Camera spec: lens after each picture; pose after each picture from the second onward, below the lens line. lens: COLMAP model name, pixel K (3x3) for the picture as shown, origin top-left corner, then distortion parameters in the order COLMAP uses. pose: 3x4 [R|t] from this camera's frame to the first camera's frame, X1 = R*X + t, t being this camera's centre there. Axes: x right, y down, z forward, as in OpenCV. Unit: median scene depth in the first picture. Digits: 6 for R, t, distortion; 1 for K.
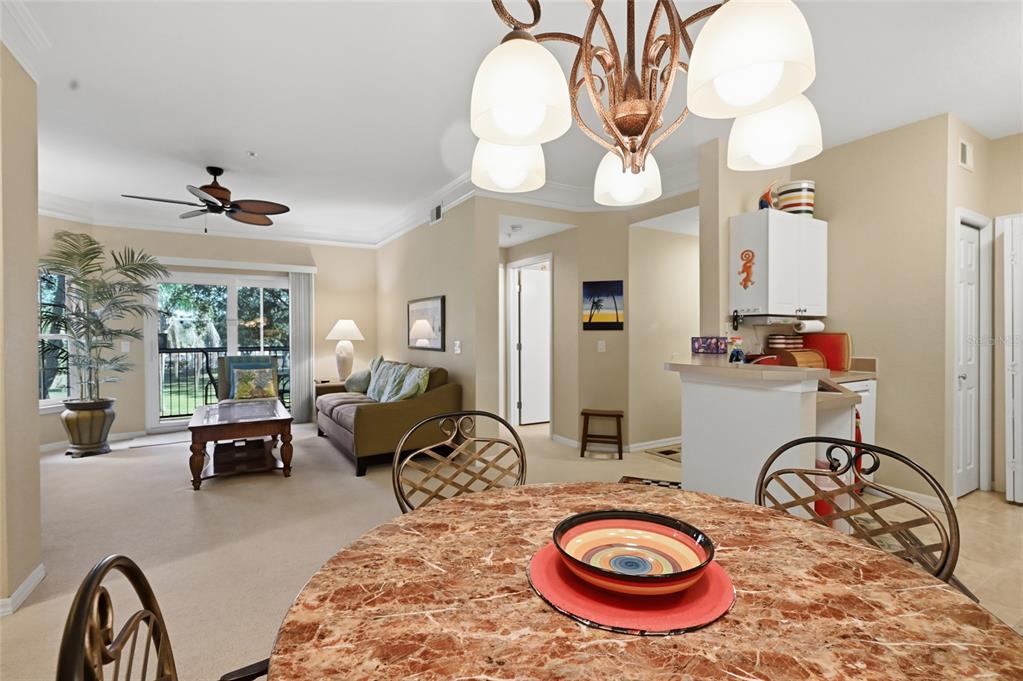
lens RADIAL K [[477.6, 0, 508.2], [0, 477.6, 338.1], [0, 0, 1]] dist [0.006015, -0.000485]
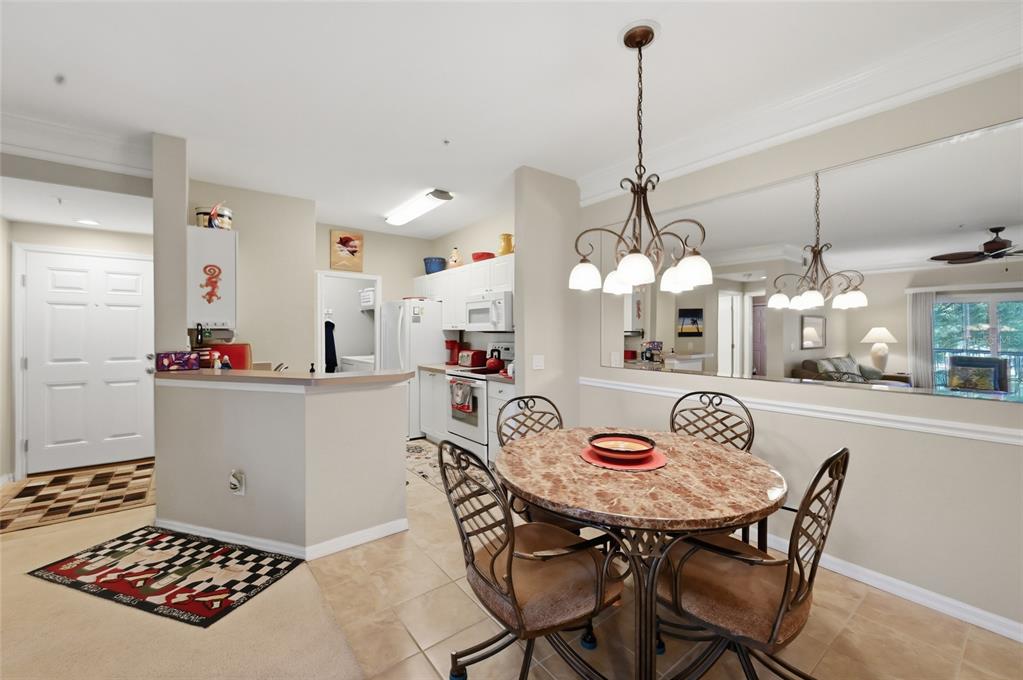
lens RADIAL K [[413.2, 0, 518.7], [0, 413.2, 336.7], [0, 0, 1]] dist [-0.002855, 0.000273]
pose [[-0.128659, -0.006677, 0.991666, -0.442132], [0.011519, 0.999900, 0.008227, -0.030628], [-0.991622, 0.012481, -0.128569, 0.461794]]
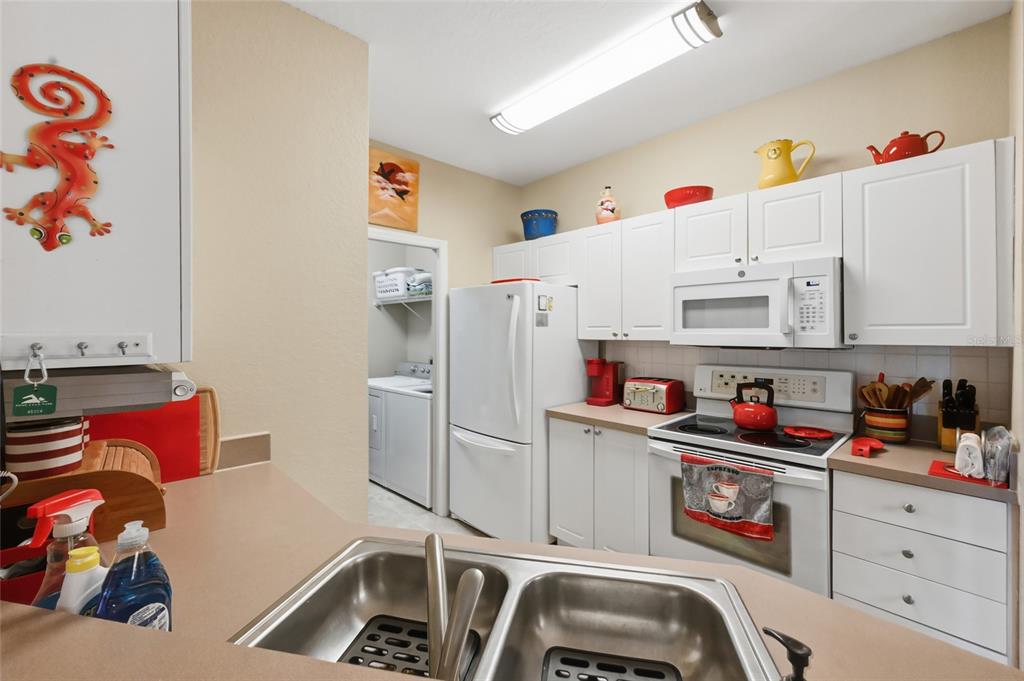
lens RADIAL K [[413.6, 0, 504.4], [0, 413.6, 334.4], [0, 0, 1]] dist [-0.002855, 0.000273]
pose [[-0.222638, -0.004001, 0.974893, 0.271638], [0.015233, 0.999855, 0.007582, -0.062091], [-0.974782, 0.016539, -0.222545, 0.835254]]
